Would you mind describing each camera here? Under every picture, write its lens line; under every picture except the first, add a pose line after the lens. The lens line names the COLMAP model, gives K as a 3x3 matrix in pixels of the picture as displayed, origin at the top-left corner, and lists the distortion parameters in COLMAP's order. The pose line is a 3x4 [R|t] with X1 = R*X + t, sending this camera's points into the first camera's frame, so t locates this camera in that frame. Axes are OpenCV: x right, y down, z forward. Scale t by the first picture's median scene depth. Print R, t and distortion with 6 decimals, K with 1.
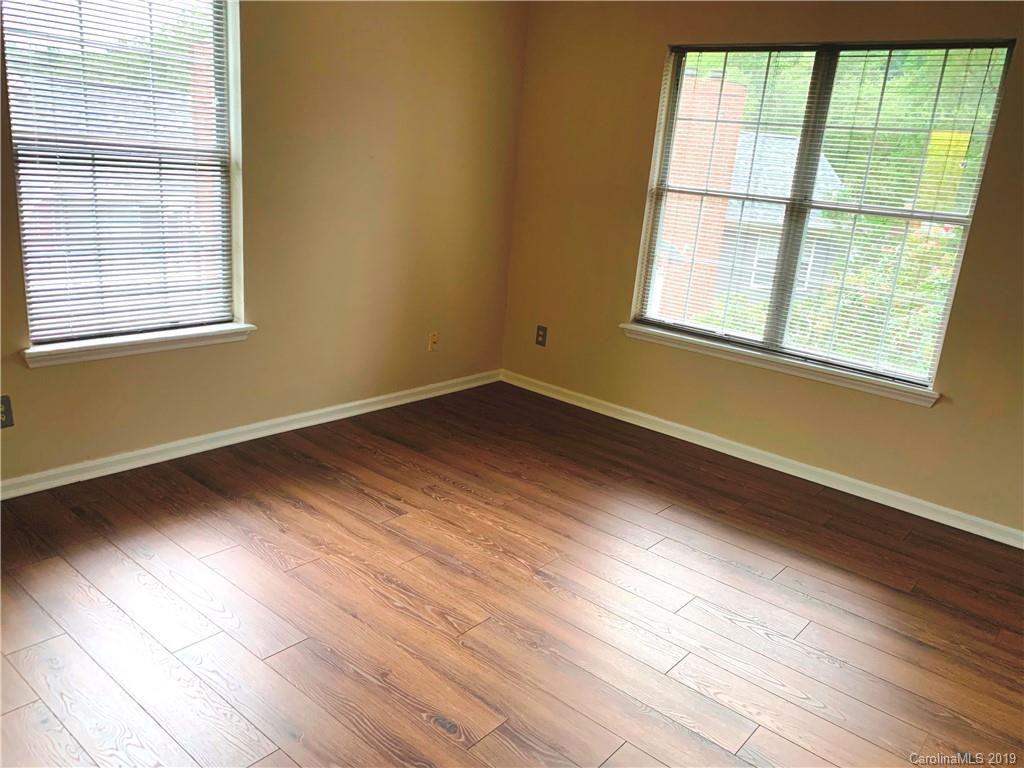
lens RADIAL K [[786.4, 0, 508.5], [0, 786.4, 381.1], [0, 0, 1]] dist [0.033495, -0.050744]
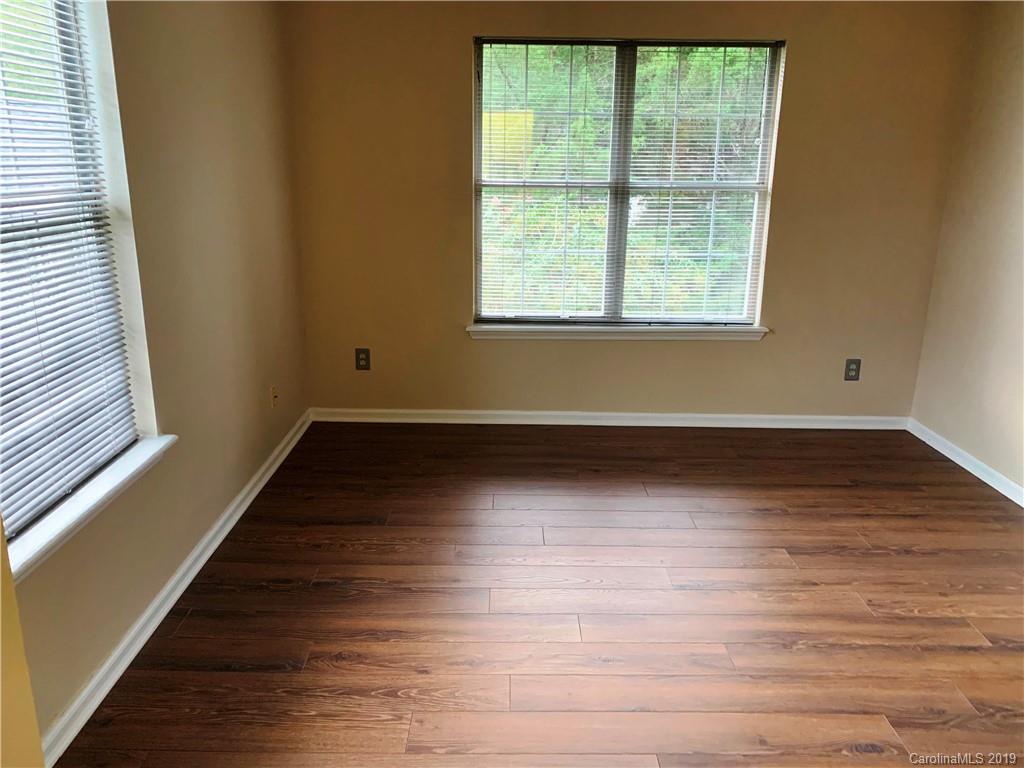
lens RADIAL K [[786.4, 0, 508.5], [0, 786.4, 381.1], [0, 0, 1]] dist [0.033495, -0.050744]
pose [[0.761648, -0.248132, 0.598601, -0.473682], [0.229293, 0.967215, 0.109181, -0.118468], [-0.606067, 0.054097, 0.793572, 0.239058]]
